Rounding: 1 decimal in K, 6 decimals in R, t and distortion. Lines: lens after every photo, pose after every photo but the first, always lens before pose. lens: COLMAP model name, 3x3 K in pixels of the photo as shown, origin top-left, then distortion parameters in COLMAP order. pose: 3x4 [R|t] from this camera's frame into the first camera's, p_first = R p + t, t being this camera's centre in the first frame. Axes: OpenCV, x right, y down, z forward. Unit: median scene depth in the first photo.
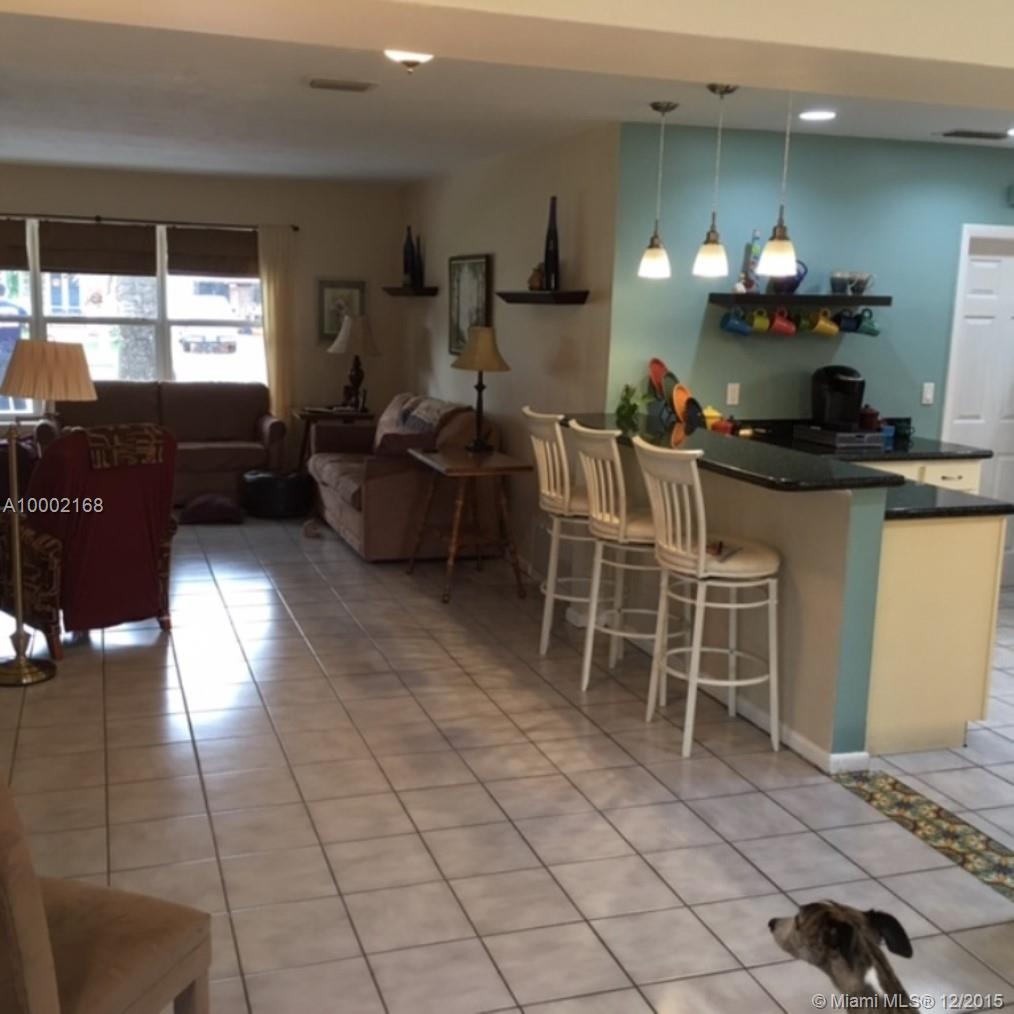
lens RADIAL K [[1168.7, 0, 494.9], [0, 1168.7, 483.2], [0, 0, 1]] dist [0.056324, 0.000000]
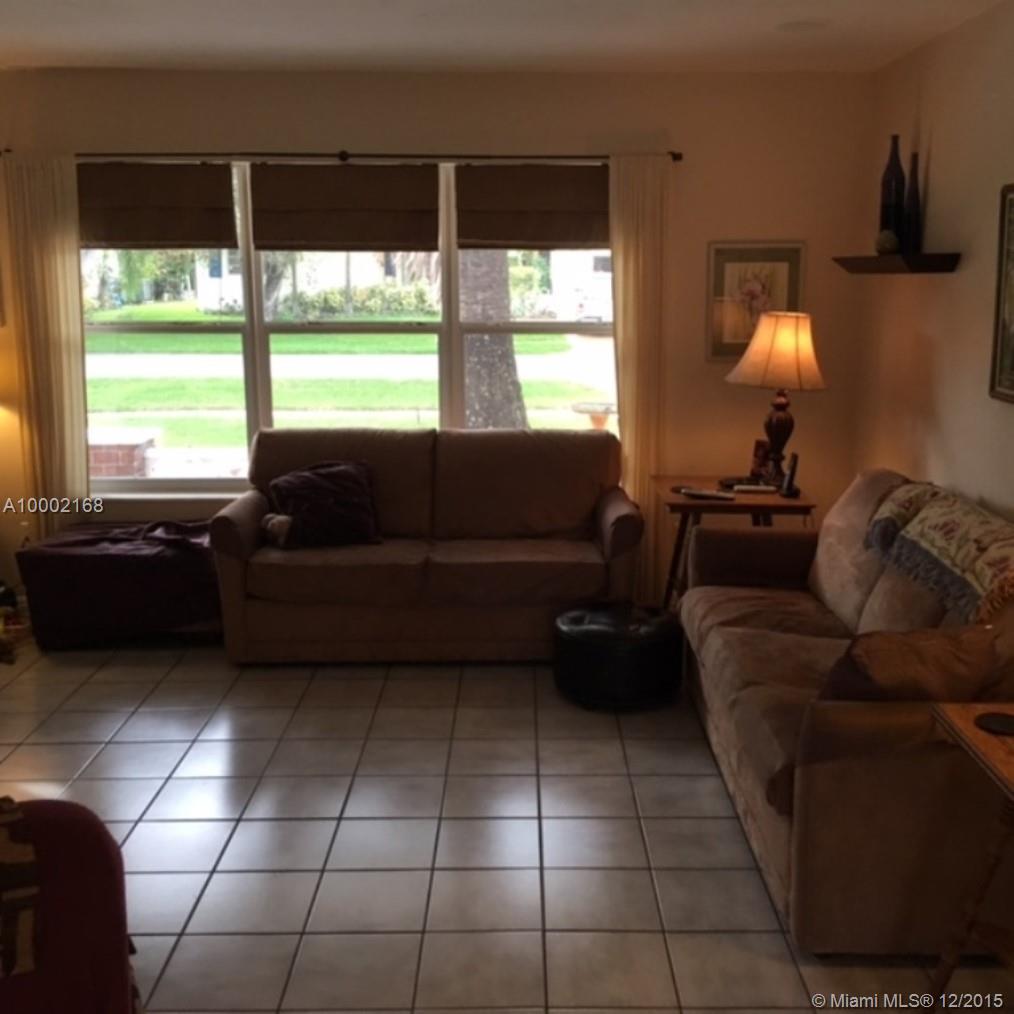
lens RADIAL K [[1168.7, 0, 523.7], [0, 1168.7, 475.5], [0, 0, 1]] dist [0.056324, 0.000000]
pose [[0.949164, 0.031967, -0.313156, -0.062494], [-0.026950, 0.999430, 0.020337, -0.078751], [0.313627, -0.010864, 0.949484, 0.468119]]
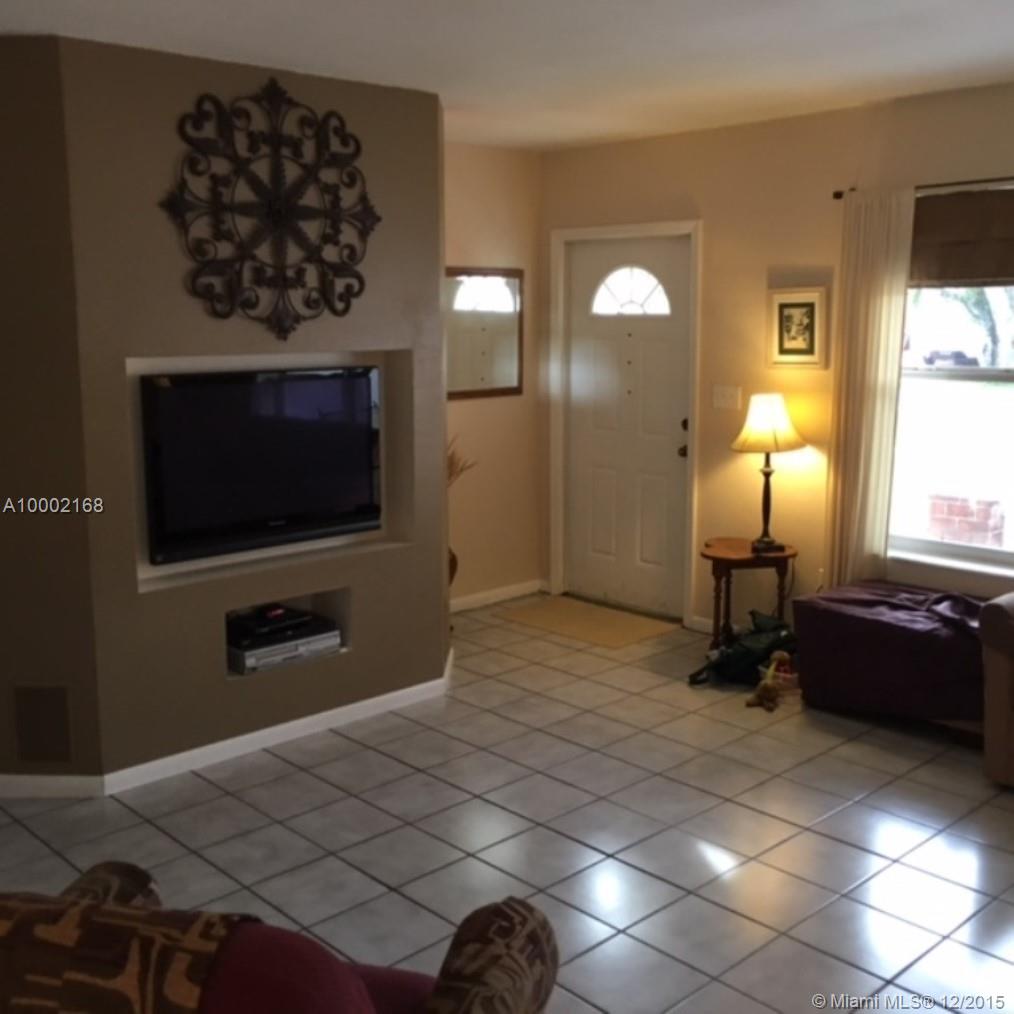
lens RADIAL K [[1168.7, 0, 504.9], [0, 1168.7, 477.3], [0, 0, 1]] dist [0.056324, 0.000000]
pose [[0.428583, 0.113362, -0.896362, -0.041060], [-0.133705, 0.989132, 0.061165, -0.096372], [0.893554, 0.093634, 0.439082, 0.564274]]
